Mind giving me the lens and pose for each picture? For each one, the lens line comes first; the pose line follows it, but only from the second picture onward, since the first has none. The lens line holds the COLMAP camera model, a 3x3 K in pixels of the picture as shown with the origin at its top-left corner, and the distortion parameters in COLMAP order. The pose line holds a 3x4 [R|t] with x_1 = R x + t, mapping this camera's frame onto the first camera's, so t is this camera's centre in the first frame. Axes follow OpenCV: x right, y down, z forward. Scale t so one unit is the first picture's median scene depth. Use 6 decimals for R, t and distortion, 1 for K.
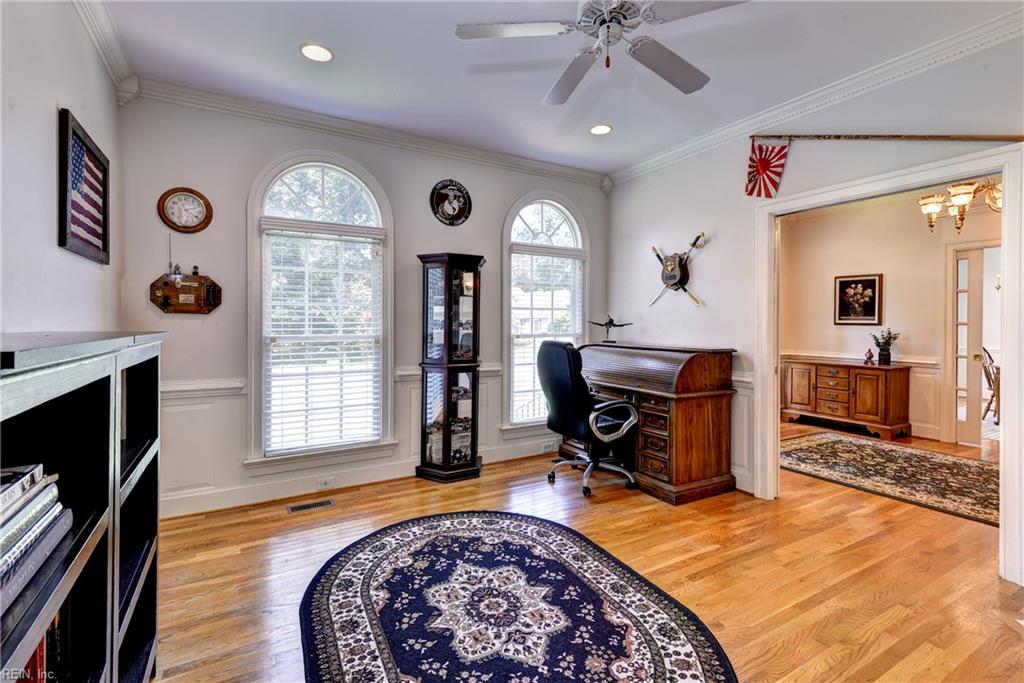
lens RADIAL K [[478.1, 0, 520.2], [0, 478.1, 324.2], [0, 0, 1]] dist [0.016354, -0.001400]
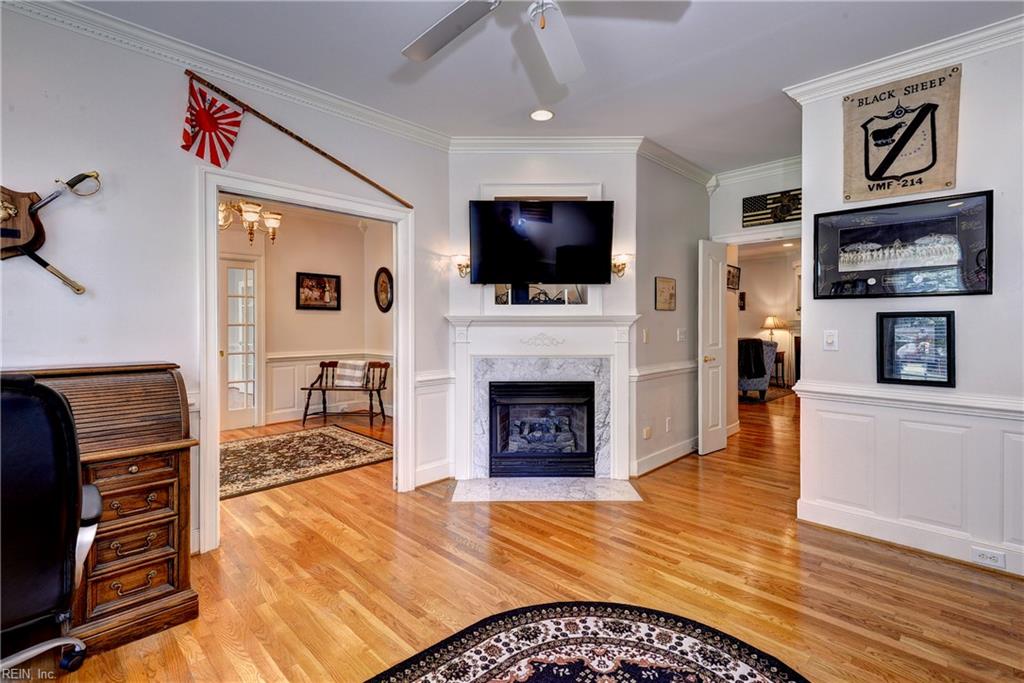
lens RADIAL K [[478.1, 0, 506.5], [0, 478.1, 320.6], [0, 0, 1]] dist [0.016354, -0.001400]
pose [[-0.248944, 0.004388, 0.968508, -0.512535], [0.001211, 0.999990, -0.004219, -0.003946], [-0.968517, 0.000123, -0.248947, 1.020945]]
